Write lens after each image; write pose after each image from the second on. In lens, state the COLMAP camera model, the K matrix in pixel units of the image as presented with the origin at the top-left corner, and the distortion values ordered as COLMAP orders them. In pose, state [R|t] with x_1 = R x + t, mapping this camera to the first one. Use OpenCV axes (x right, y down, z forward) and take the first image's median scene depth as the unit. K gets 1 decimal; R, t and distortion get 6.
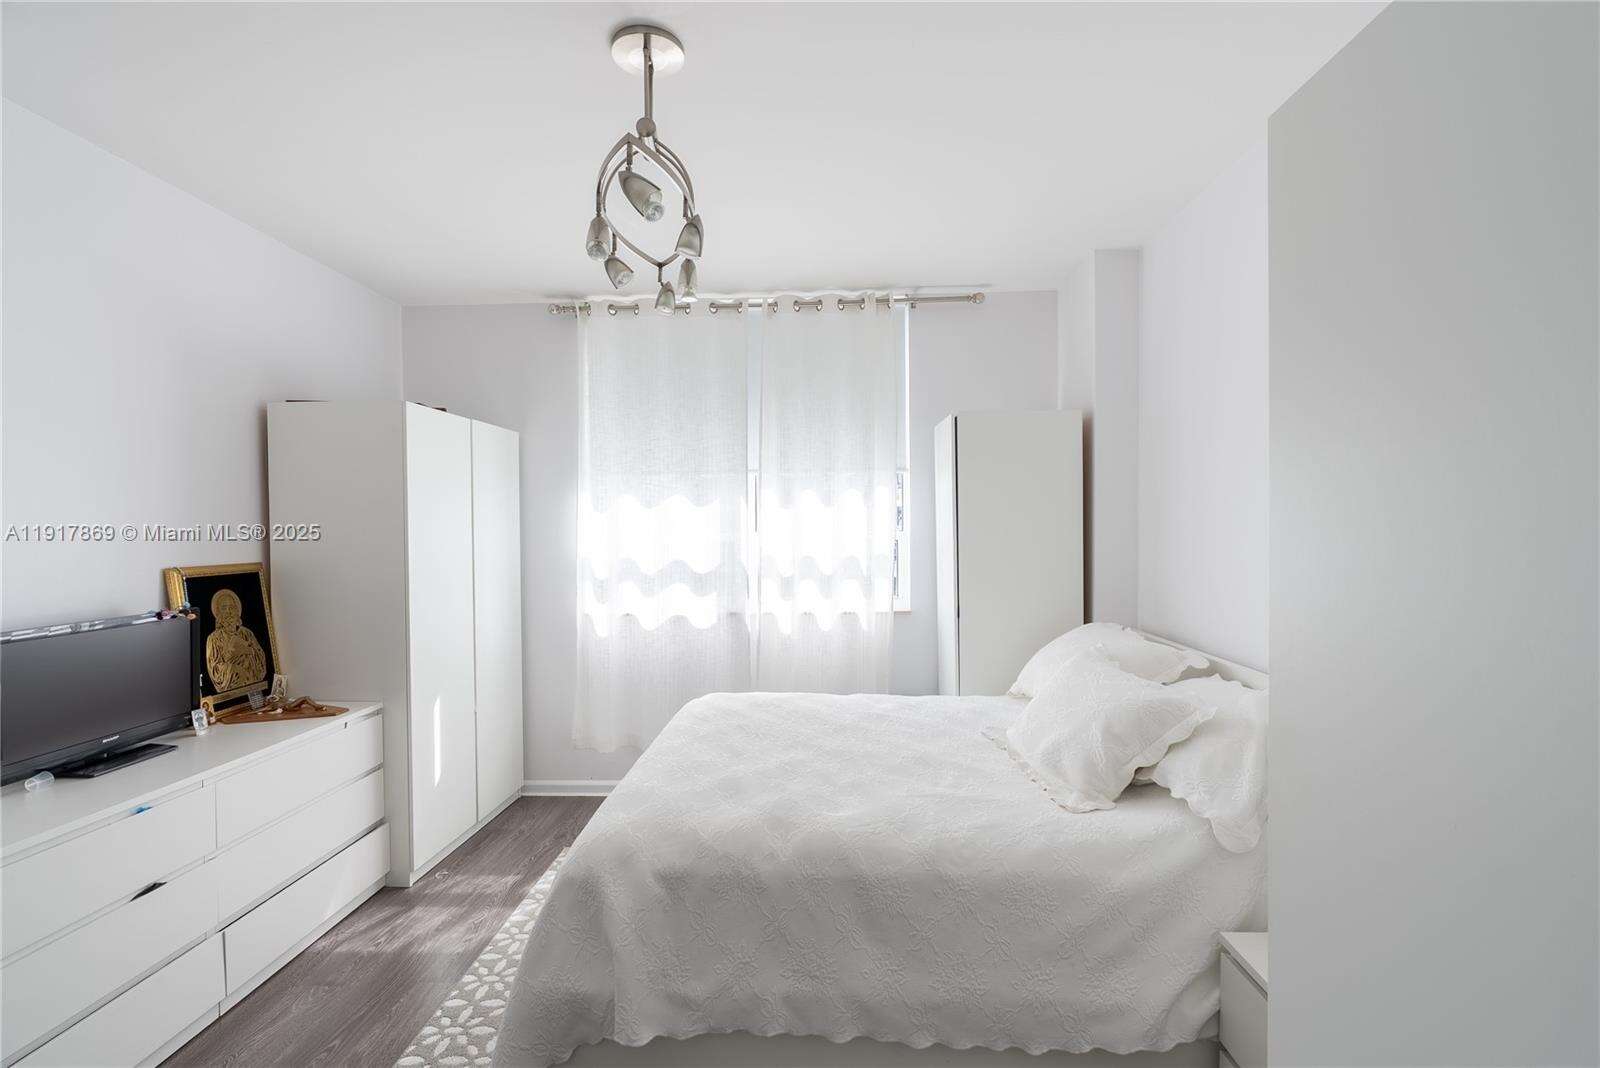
lens RADIAL K [[719.4, 0, 800.0], [0, 719.4, 534.0], [0, 0, 1]] dist [0.009658, 0.000129]
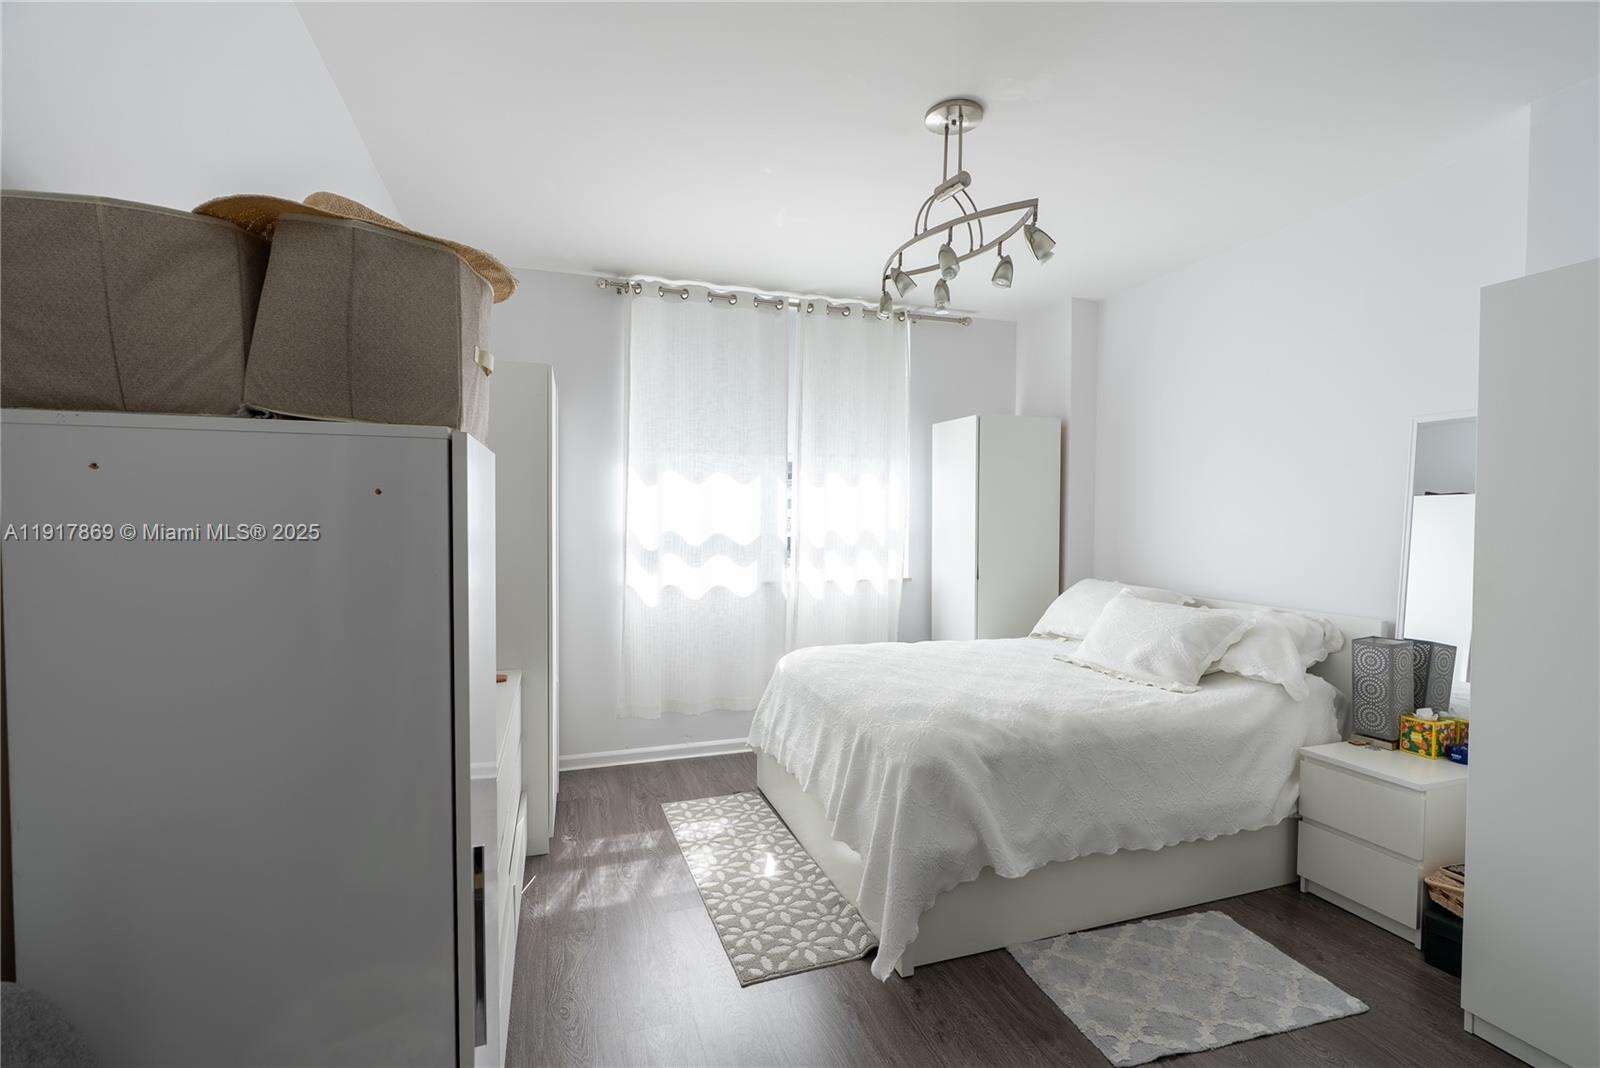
lens RADIAL K [[724.3, 0, 800.0], [0, 724.3, 534.0], [0, 0, 1]] dist [0.018273, 0.000147]
pose [[0.928786, 0.004779, 0.370585, -0.469158], [-0.008150, 0.999938, 0.007529, 0.027990], [-0.370526, -0.010013, 0.928768, -0.046882]]
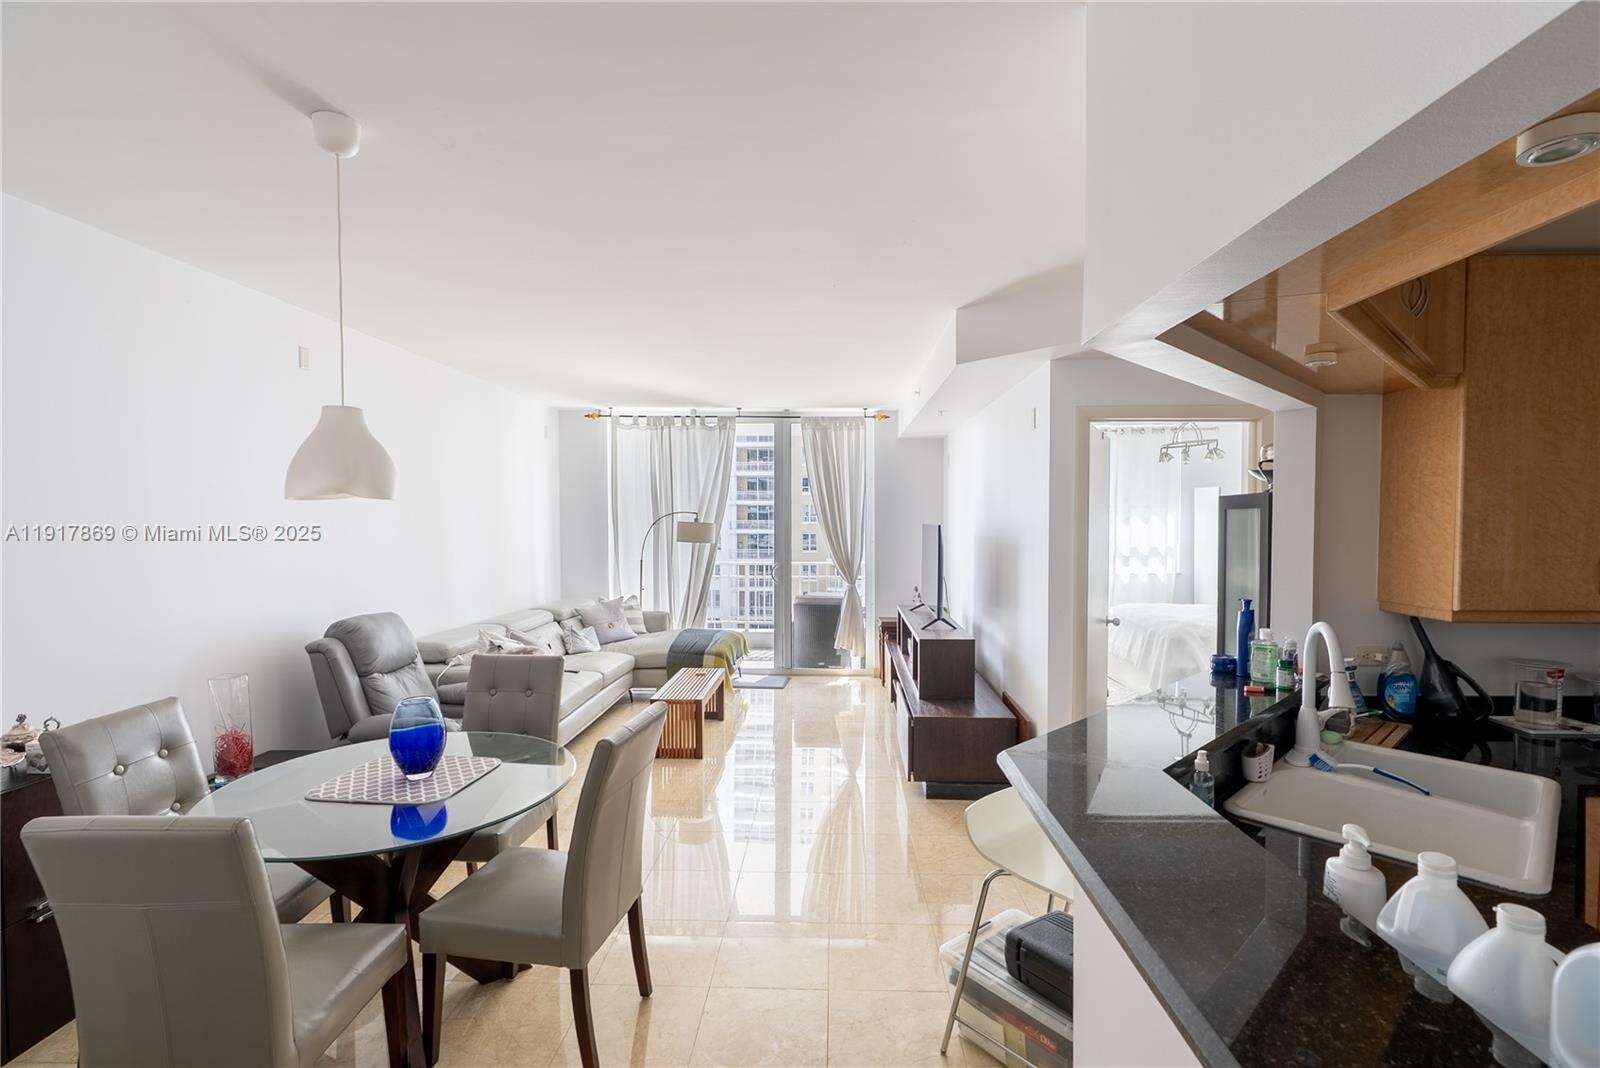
lens RADIAL K [[724.8, 0, 808.9], [0, 724.8, 541.9], [0, 0, 1]] dist [-0.000982, 0.000423]
pose [[0.999767, 0.001999, 0.021475, -1.024844], [-0.002465, 0.999761, 0.021736, -0.029905], [-0.021427, -0.021784, 0.999533, -1.163918]]
